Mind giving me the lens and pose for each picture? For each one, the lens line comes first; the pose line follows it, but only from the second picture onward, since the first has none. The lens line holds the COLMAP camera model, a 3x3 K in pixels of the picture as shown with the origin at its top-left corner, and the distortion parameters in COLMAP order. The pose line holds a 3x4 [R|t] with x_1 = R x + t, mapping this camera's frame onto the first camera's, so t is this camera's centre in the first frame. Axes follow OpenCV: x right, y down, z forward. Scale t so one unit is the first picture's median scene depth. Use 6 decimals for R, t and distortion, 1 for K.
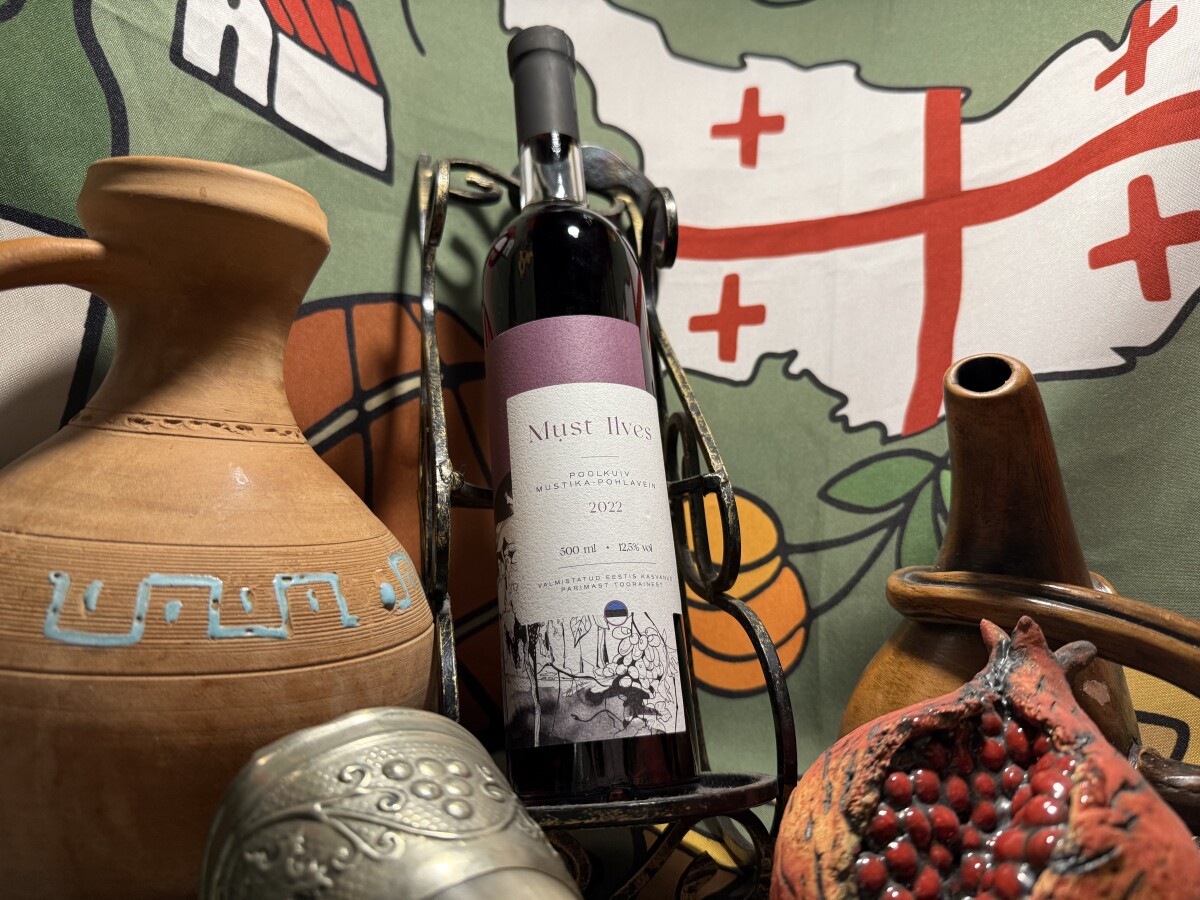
lens RADIAL K [[826.4, 0, 601.9], [0, 826.4, 453.5], [0, 0, 1]] dist [-0.049443, 0.022191]
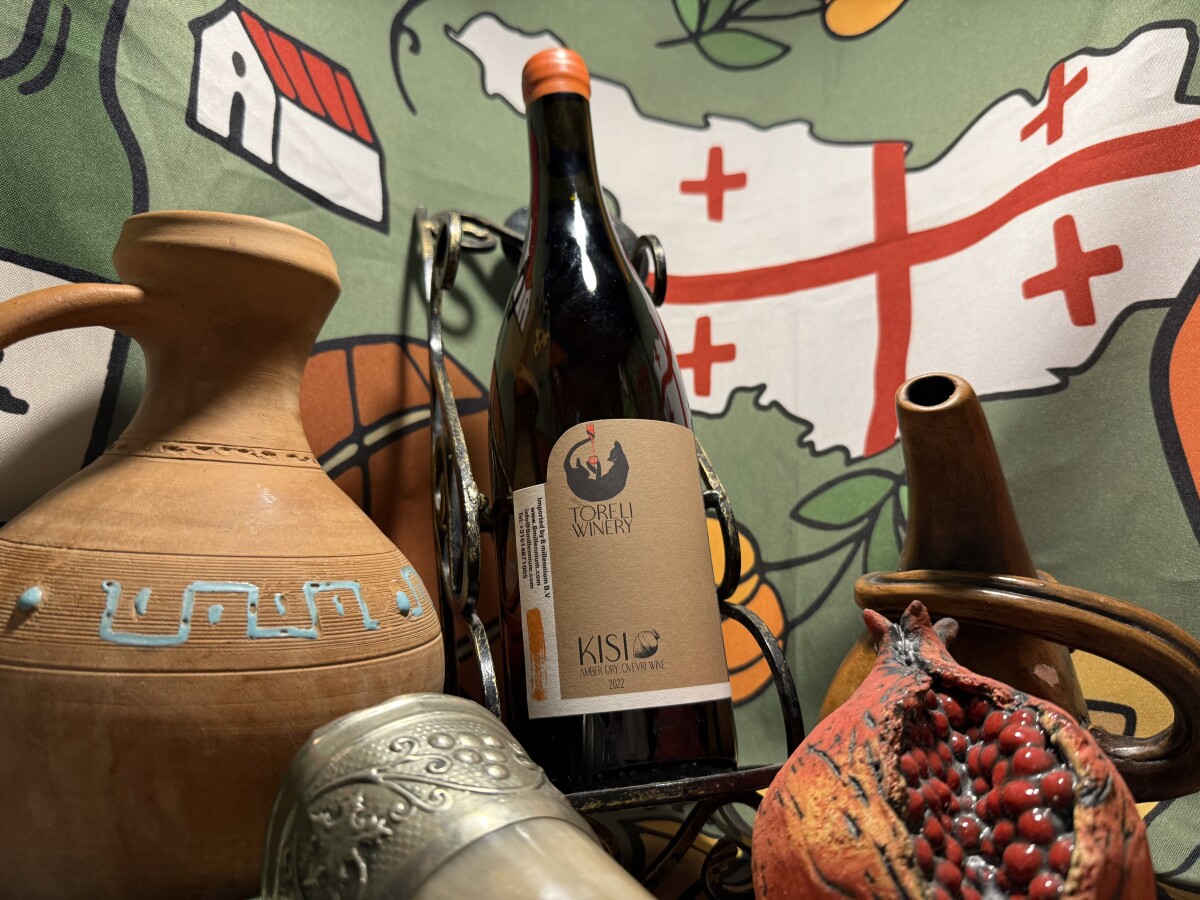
lens RADIAL K [[816.0, 0, 601.6], [0, 816.0, 455.3], [0, 0, 1]] dist [-0.038357, 0.010301]
pose [[0.999067, -0.025108, 0.035150, -0.033794], [0.026973, 0.998197, -0.053630, 0.047636], [-0.033740, 0.054528, 0.997942, -0.113549]]
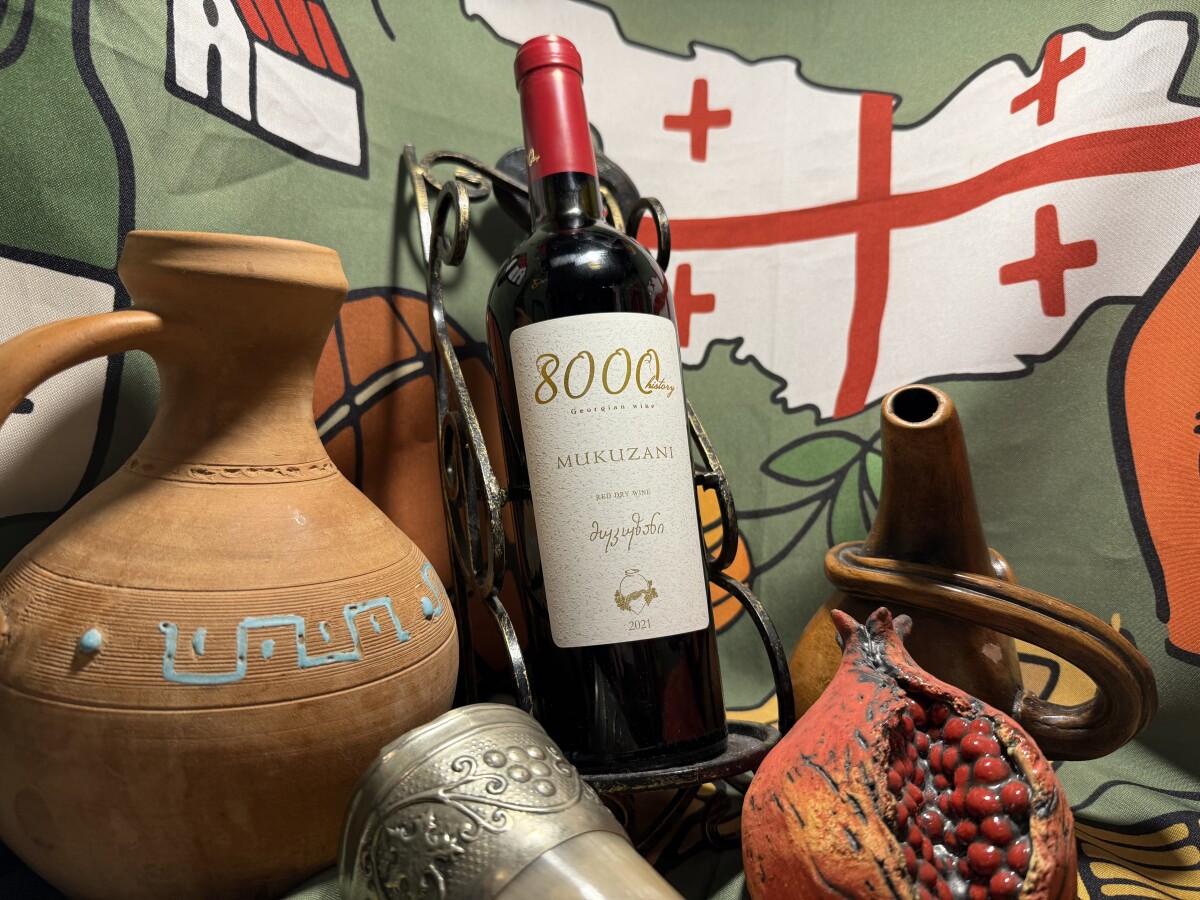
lens RADIAL K [[805.7, 0, 594.7], [0, 805.7, 455.9], [0, 0, 1]] dist [-0.022418, -0.004983]
pose [[0.995054, -0.022159, 0.096833, -0.146639], [0.010373, 0.992652, 0.120555, -0.207077], [-0.098793, -0.118954, 0.987973, -0.159973]]
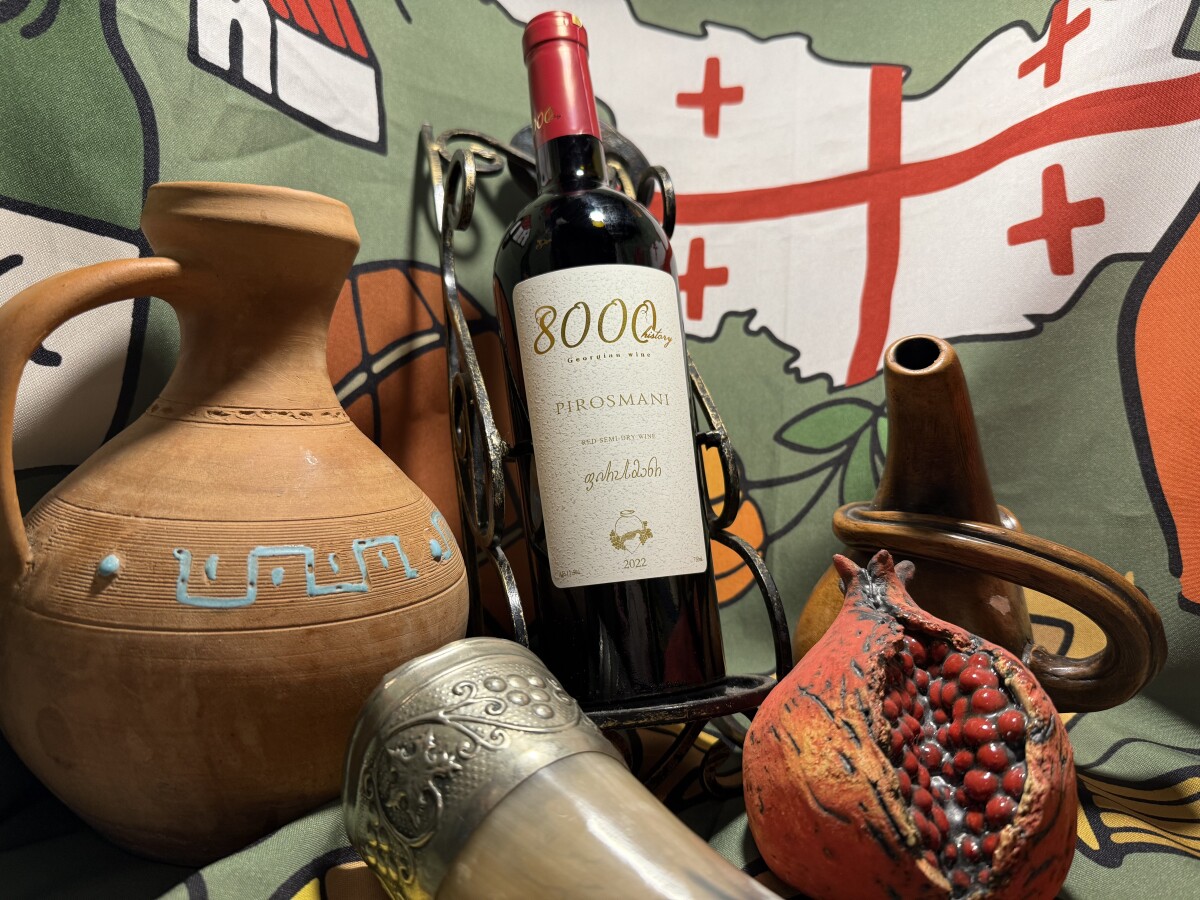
lens RADIAL K [[806.8, 0, 600.0], [0, 806.8, 450.0], [0, 0, 1]] dist [-0.025291, -0.001357]
pose [[0.997544, -0.025073, 0.065408, -0.105027], [0.018108, 0.994308, 0.104992, -0.107679], [-0.067669, -0.103549, 0.992320, -0.206049]]
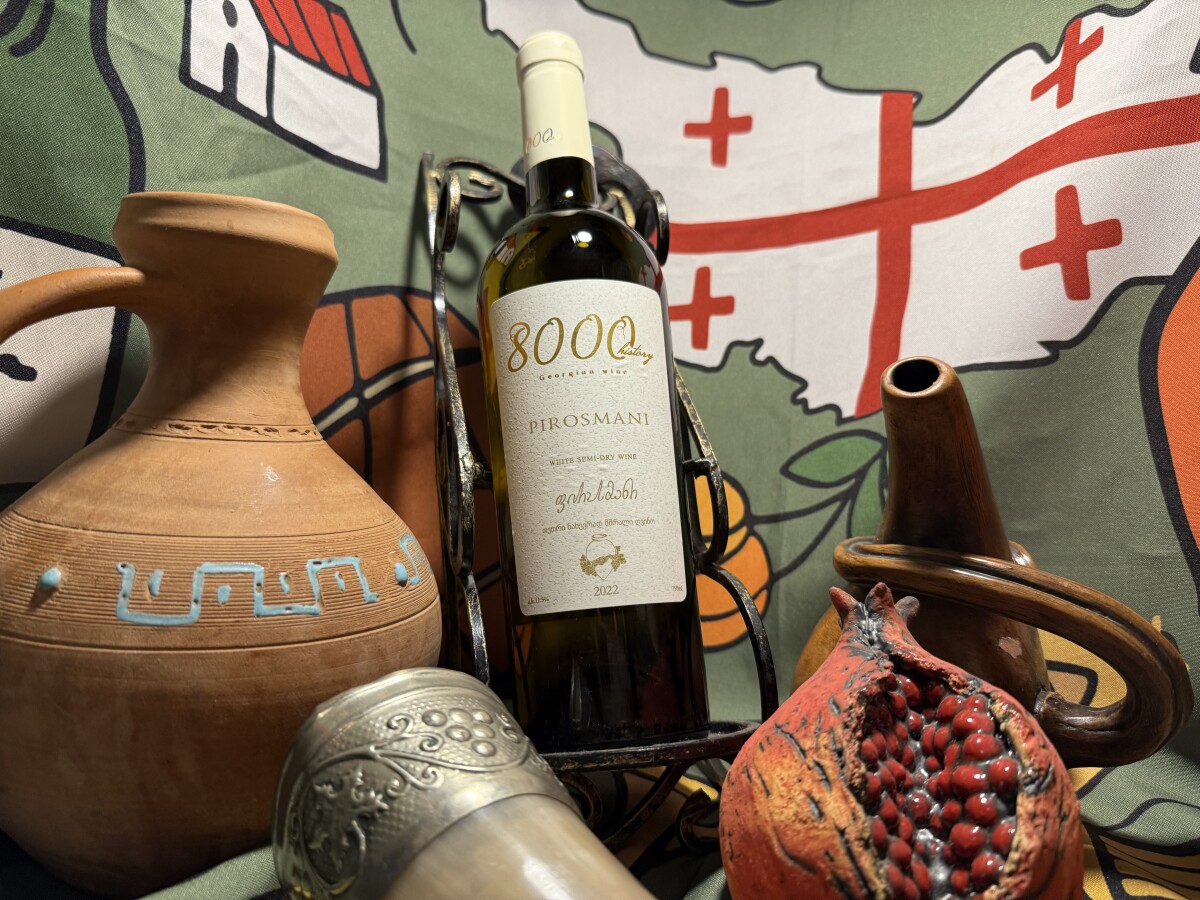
lens RADIAL K [[813.5, 0, 600.1], [0, 813.5, 453.4], [0, 0, 1]] dist [-0.032628, 0.005524]
pose [[0.999625, -0.009775, 0.025596, -0.008967], [0.008431, 0.998606, 0.052101, -0.061855], [-0.026069, -0.051866, 0.998314, -0.158118]]
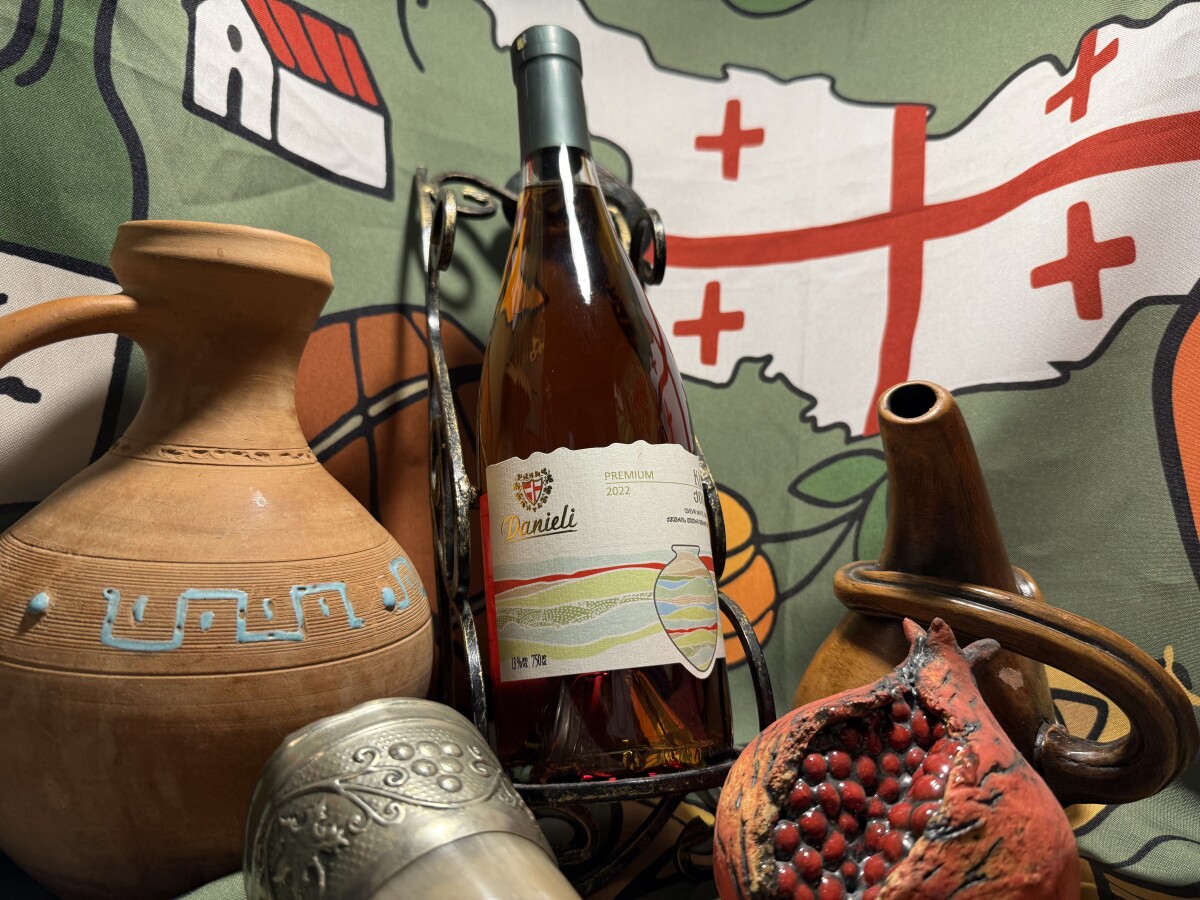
lens RADIAL K [[816.0, 0, 601.6], [0, 816.0, 455.3], [0, 0, 1]] dist [-0.038357, 0.010301]
pose [[0.999913, -0.004198, -0.012477, 0.063114], [0.004803, 0.998791, 0.048919, -0.096152], [0.012257, -0.048974, 0.998725, -0.151572]]
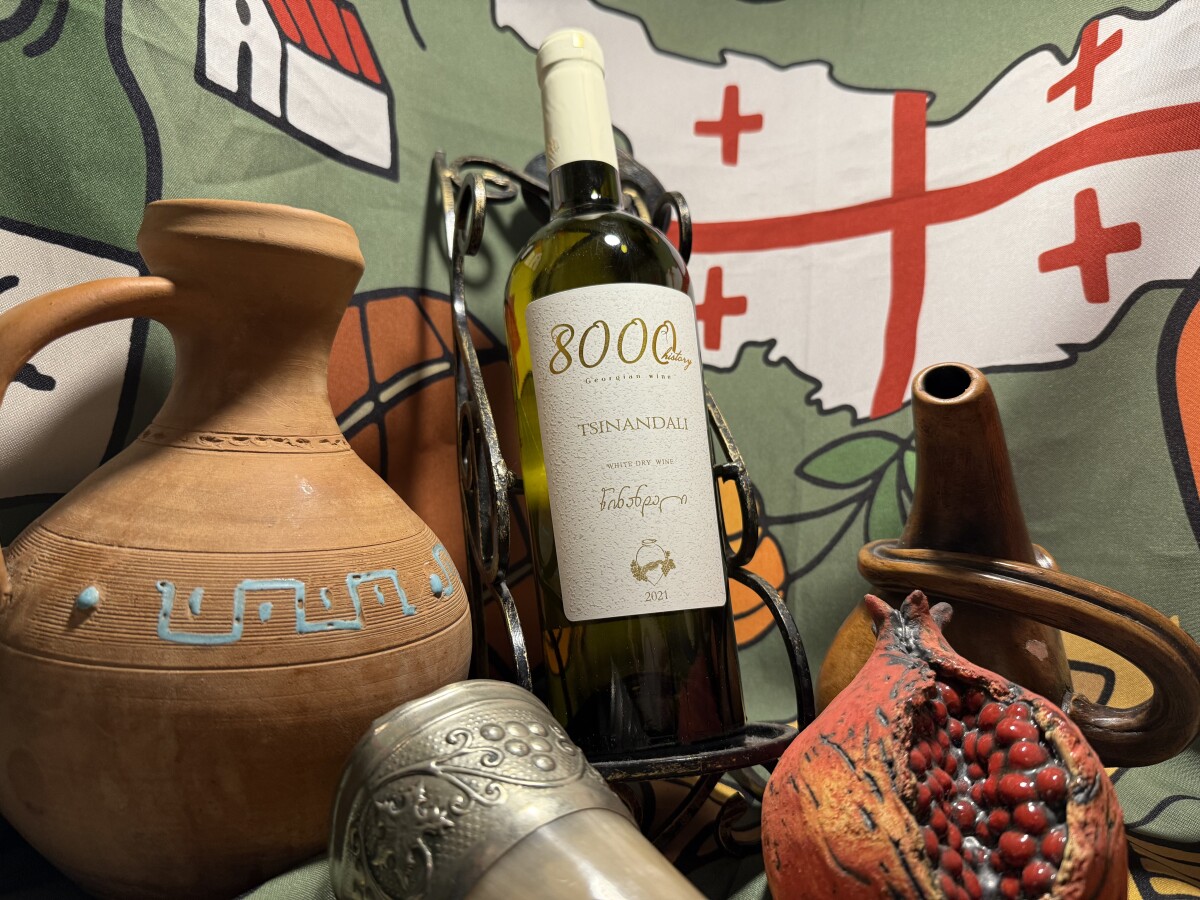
lens RADIAL K [[812.9, 0, 603.0], [0, 812.9, 456.1], [0, 0, 1]] dist [-0.030544, 0.002761]
pose [[0.998762, -0.016168, 0.047035, -0.089303], [0.013011, 0.997690, 0.066672, -0.091401], [-0.048004, -0.065978, 0.996666, -0.145845]]
